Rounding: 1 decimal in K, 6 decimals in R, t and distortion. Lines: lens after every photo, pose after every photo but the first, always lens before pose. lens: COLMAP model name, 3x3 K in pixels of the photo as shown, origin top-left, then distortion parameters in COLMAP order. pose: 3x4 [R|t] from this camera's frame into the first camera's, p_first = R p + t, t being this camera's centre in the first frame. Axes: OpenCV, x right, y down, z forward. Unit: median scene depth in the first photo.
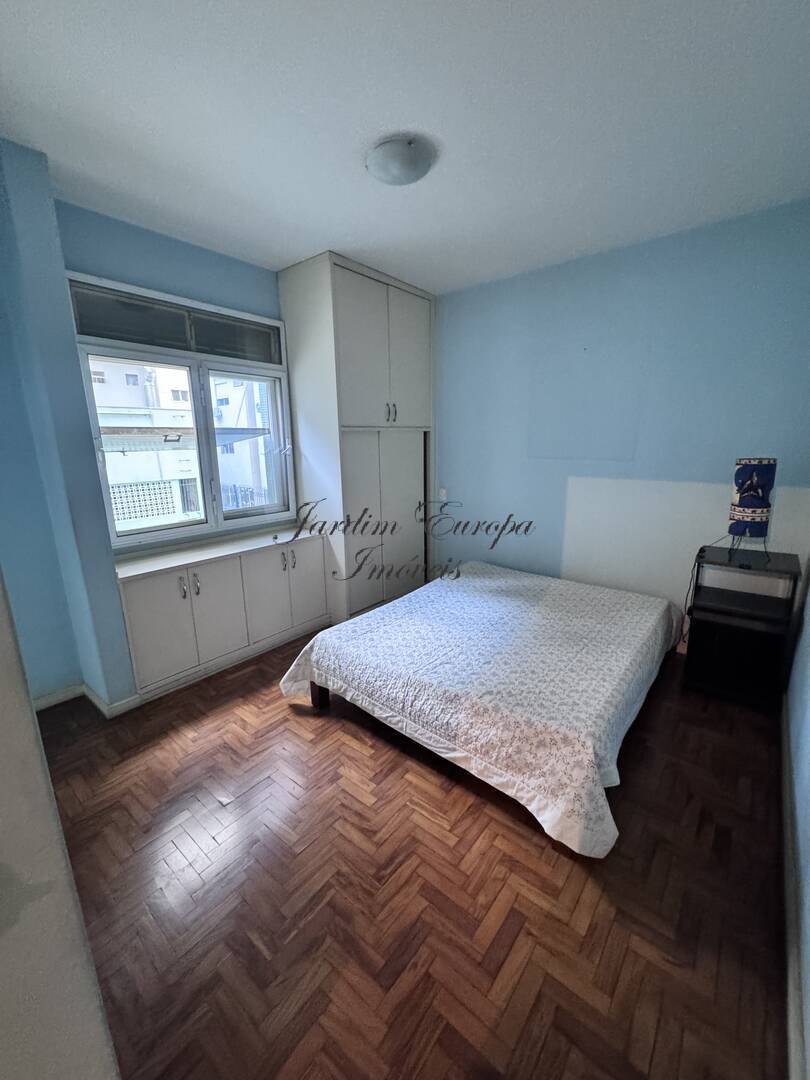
lens RADIAL K [[429.7, 0, 406.0], [0, 429.7, 542.2], [0, 0, 1]] dist [-0.003100, 0.000099]
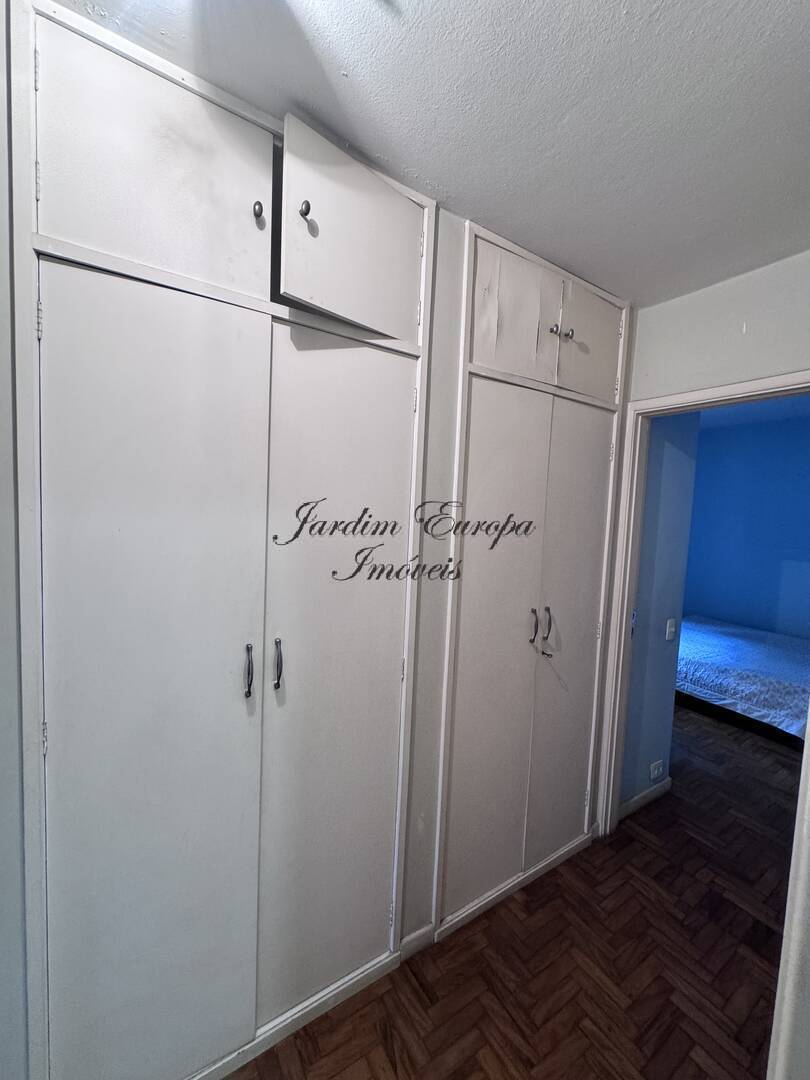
lens RADIAL K [[429.7, 0, 402.1], [0, 429.7, 541.2], [0, 0, 1]] dist [-0.003100, 0.000099]
pose [[0.950673, 0.077625, -0.300327, -0.629089], [-0.125744, 0.981504, -0.144352, 0.233985], [0.283567, 0.174996, 0.942850, -1.109382]]
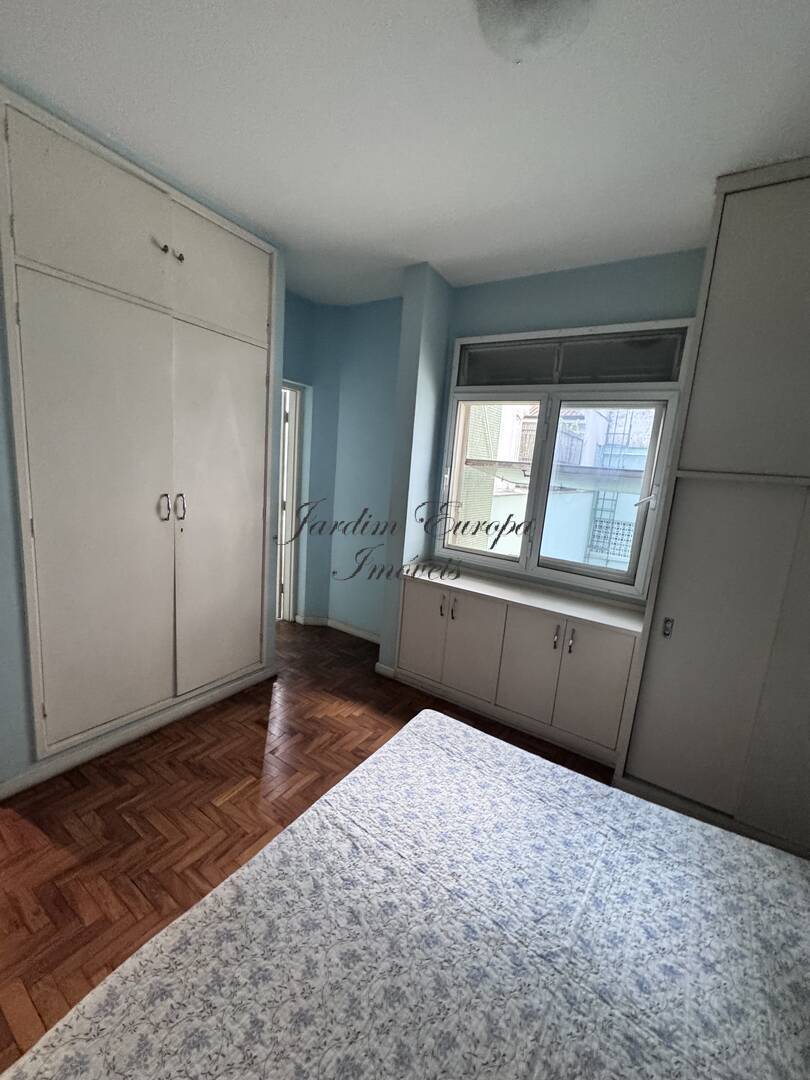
lens RADIAL K [[429.7, 0, 401.3], [0, 429.7, 539.6], [0, 0, 1]] dist [-0.003100, 0.000099]
pose [[0.104843, 0.193515, -0.975479, 0.616931], [-0.307750, 0.939051, 0.153212, -0.231977], [0.945673, 0.284140, 0.158007, 0.878480]]
